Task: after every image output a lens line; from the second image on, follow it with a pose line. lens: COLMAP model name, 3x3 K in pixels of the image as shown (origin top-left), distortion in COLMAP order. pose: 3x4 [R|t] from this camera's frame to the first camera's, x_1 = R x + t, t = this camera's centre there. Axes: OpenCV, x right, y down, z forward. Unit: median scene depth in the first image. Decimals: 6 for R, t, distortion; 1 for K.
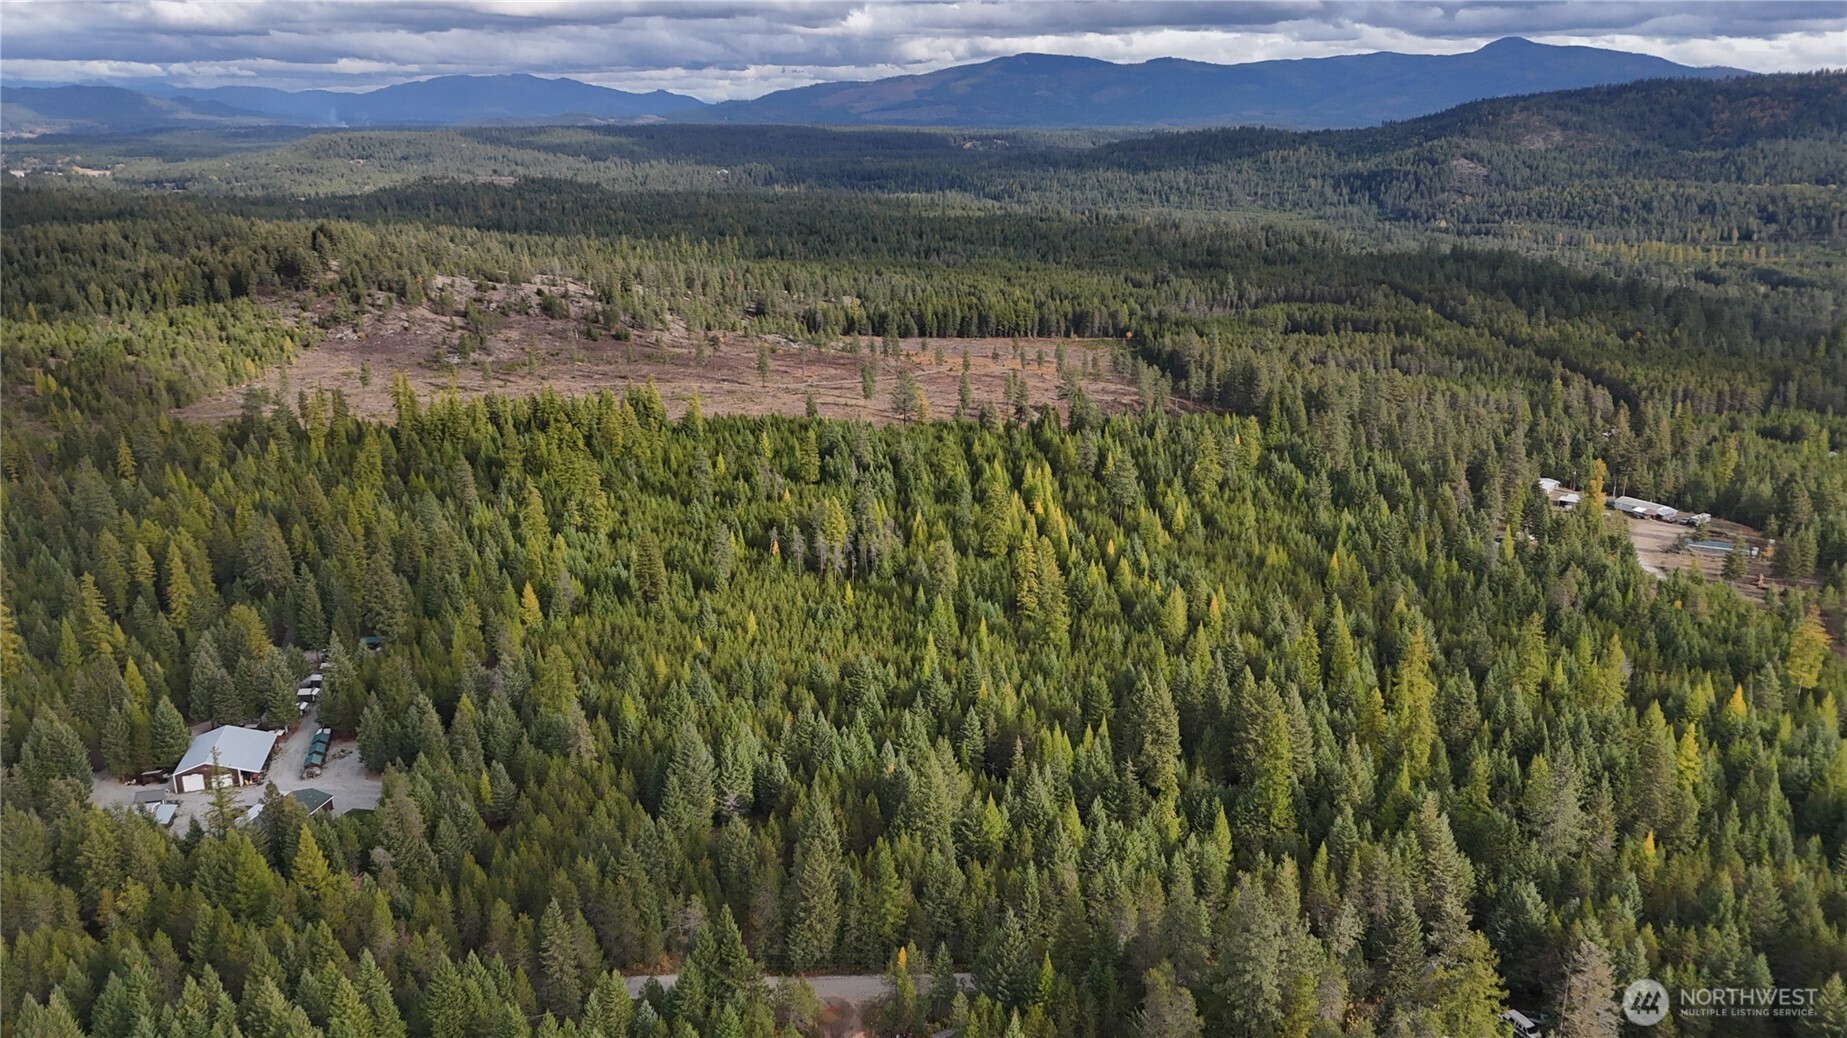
lens RADIAL K [[1355.8, 0, 928.8], [0, 1355.8, 522.0], [0, 0, 1]] dist [0.067809, -0.069795]
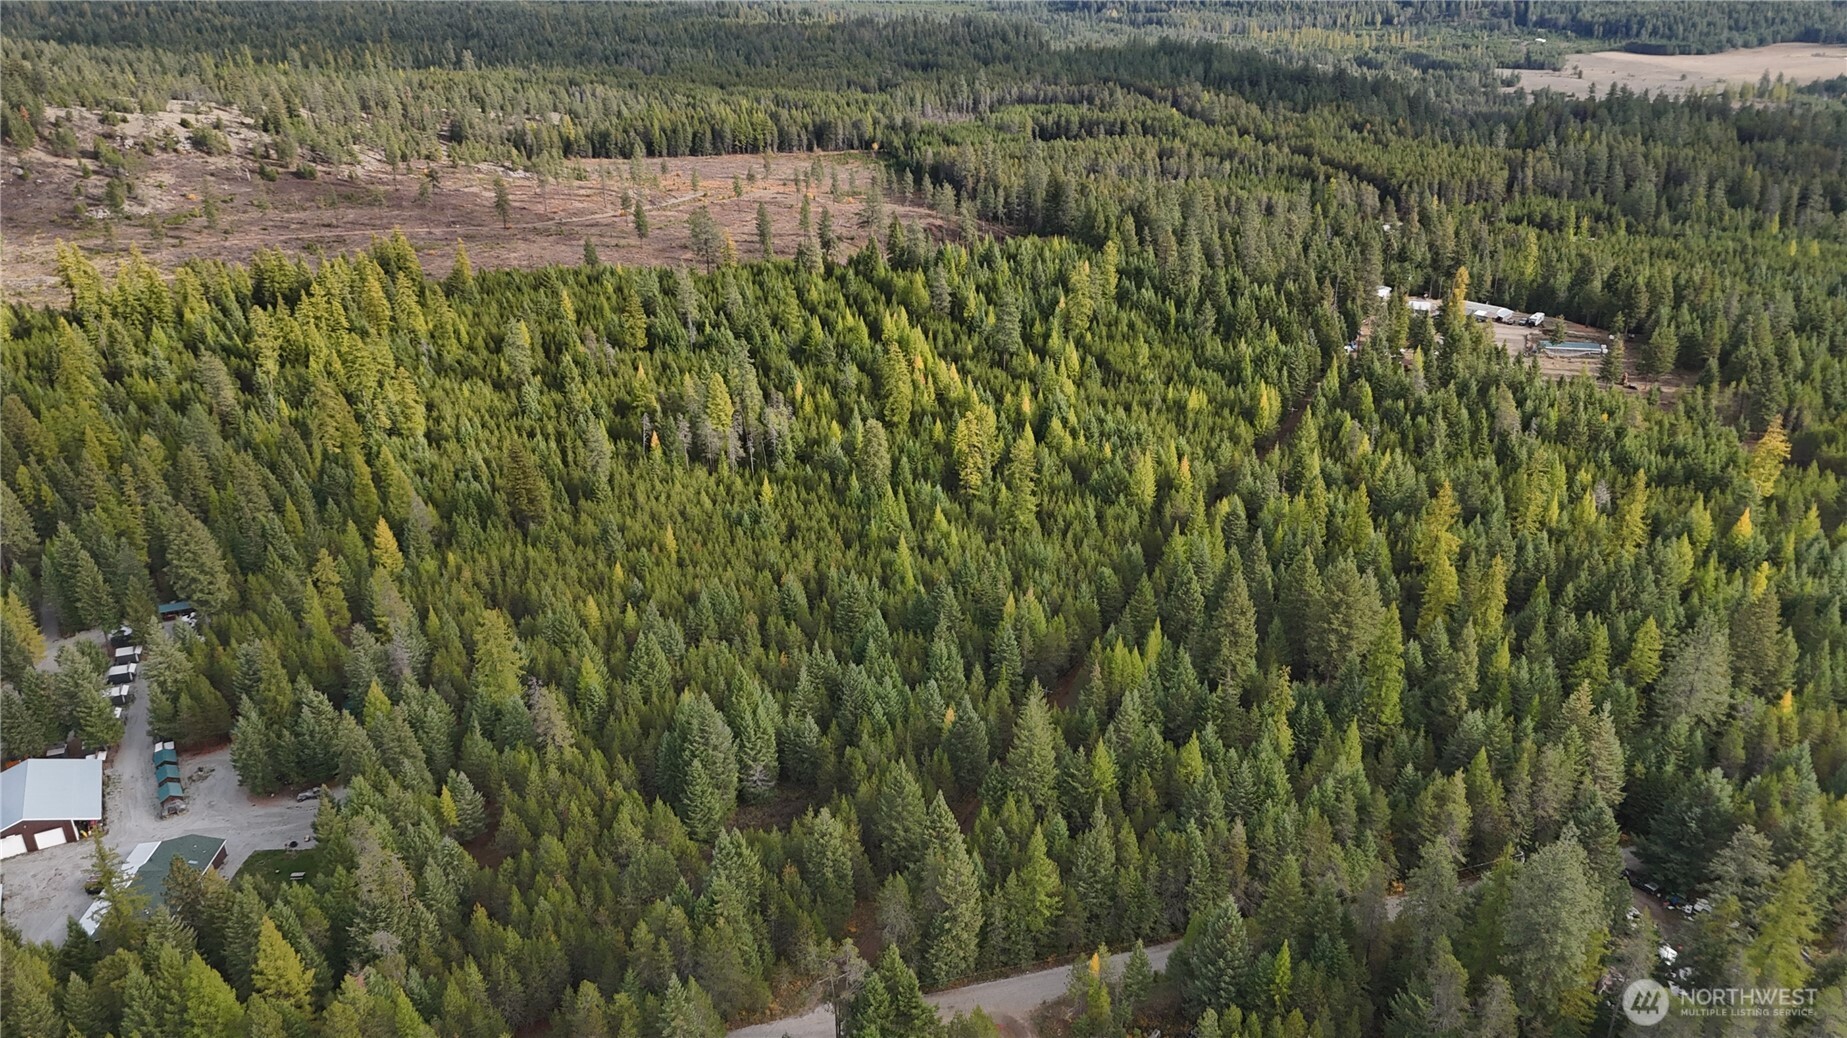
lens RADIAL K [[1355.8, 0, 928.8], [0, 1355.8, 522.0], [0, 0, 1]] dist [0.067809, -0.069795]
pose [[0.968011, -0.105827, 0.227499, -0.069043], [0.073518, 0.986536, 0.146091, -0.019643], [-0.239896, -0.124692, 0.962757, 0.061389]]
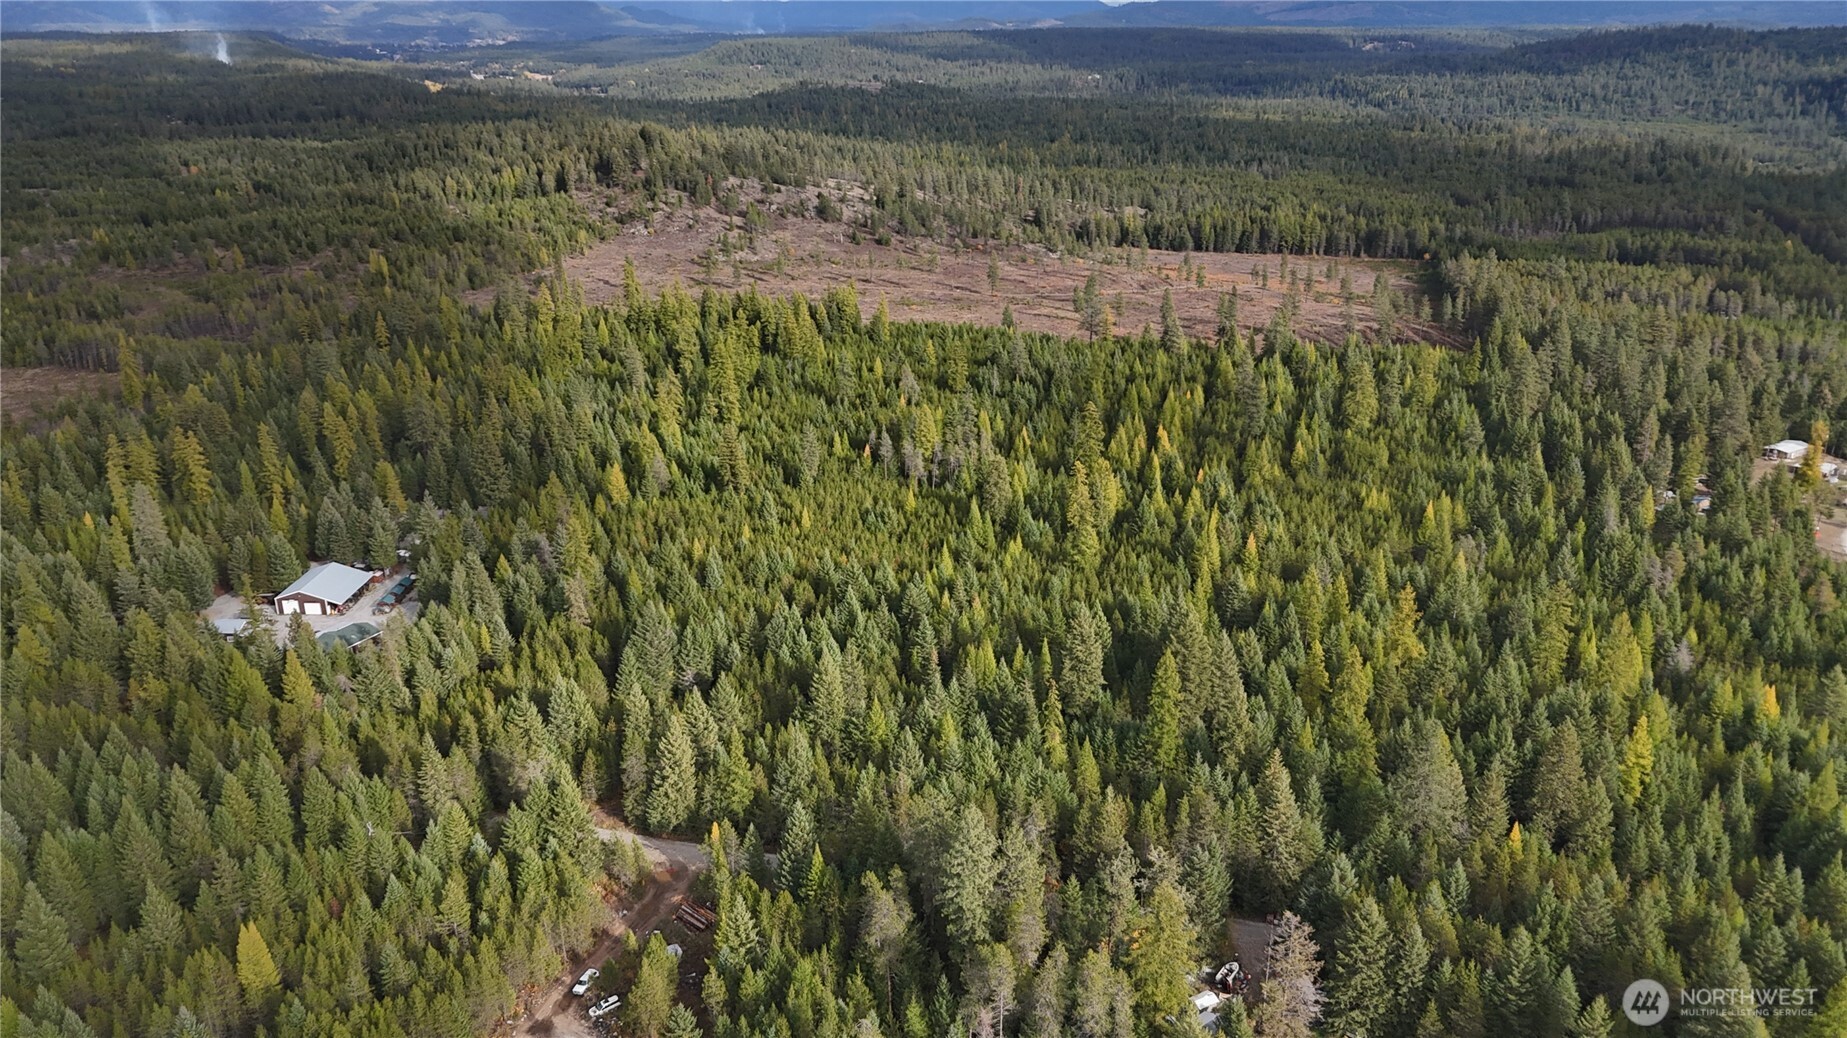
lens RADIAL K [[1355.8, 0, 928.8], [0, 1355.8, 522.0], [0, 0, 1]] dist [0.067809, -0.069795]
pose [[0.960903, 0.090390, -0.261716, 0.097576], [-0.073549, 0.994582, 0.073464, -0.002790], [0.266938, -0.051343, 0.962345, 0.008591]]
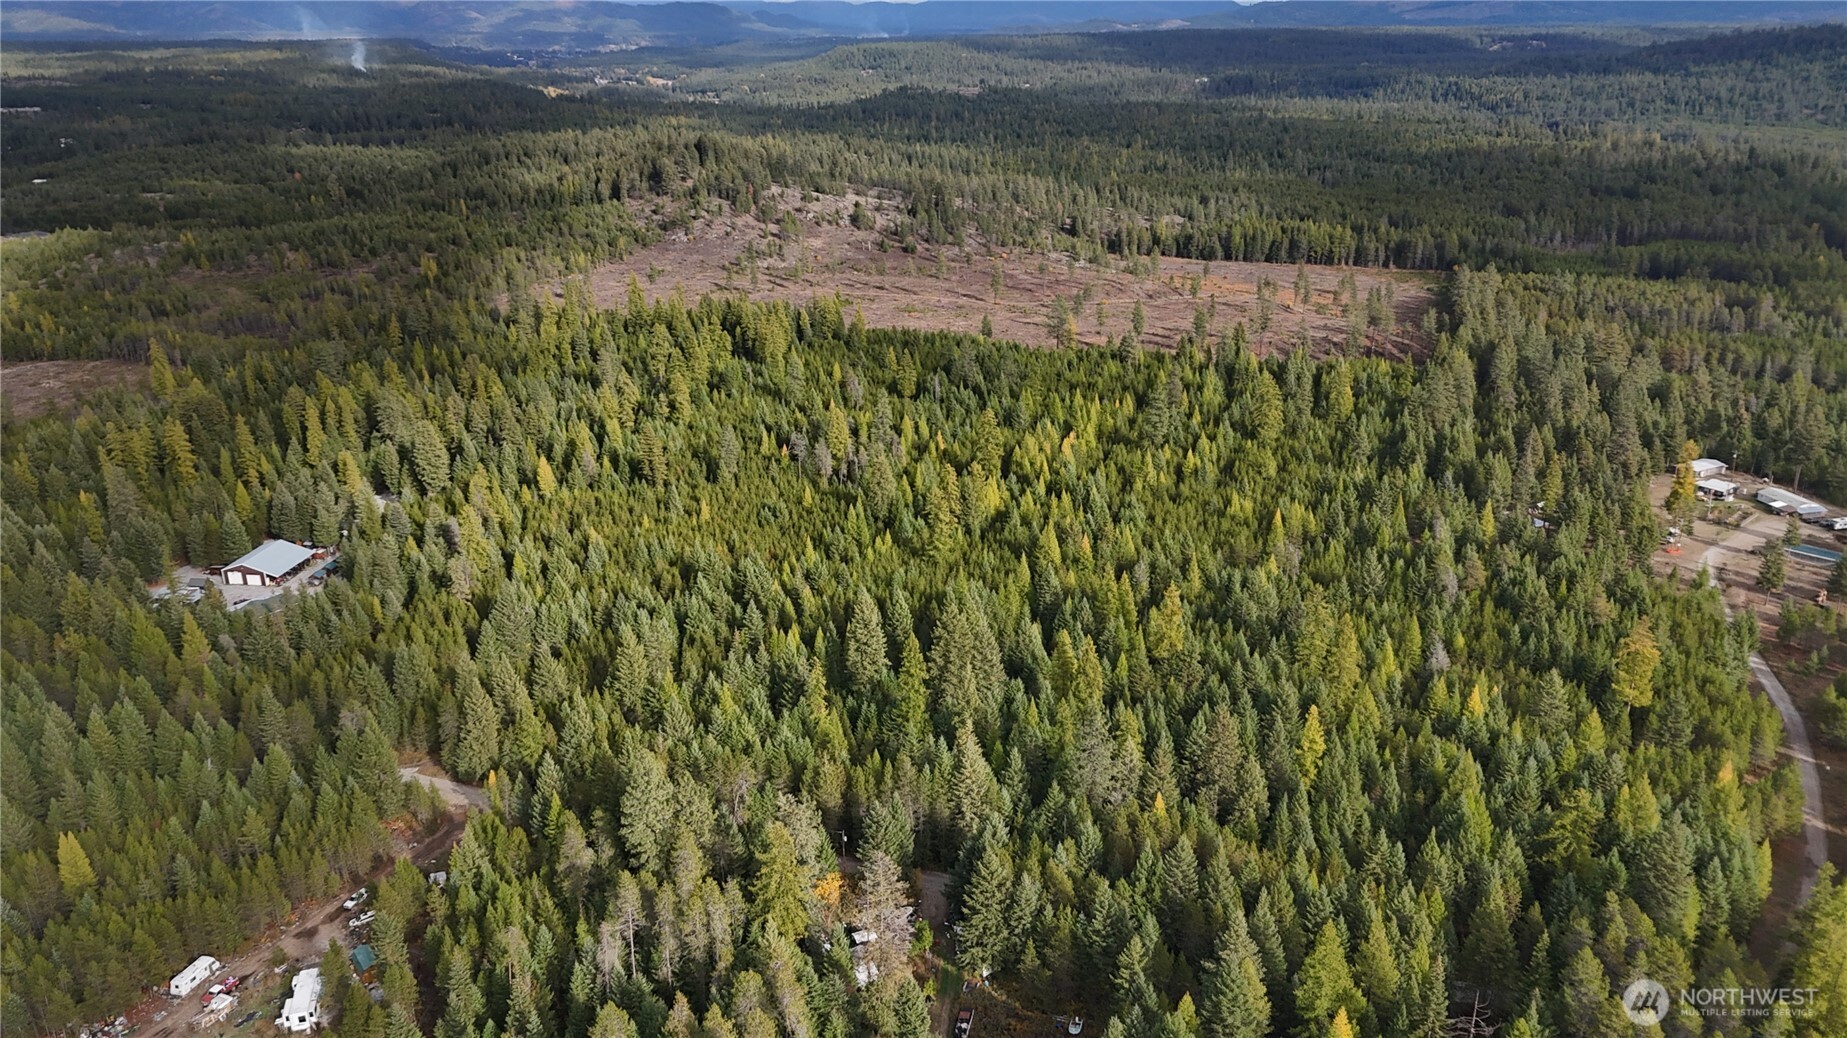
lens RADIAL K [[1355.8, 0, 928.8], [0, 1355.8, 522.0], [0, 0, 1]] dist [0.067809, -0.069795]
pose [[0.932050, 0.113813, -0.343990, 0.181801], [-0.091773, 0.992582, 0.079744, -0.010243], [0.350514, -0.042757, 0.935581, 0.000791]]
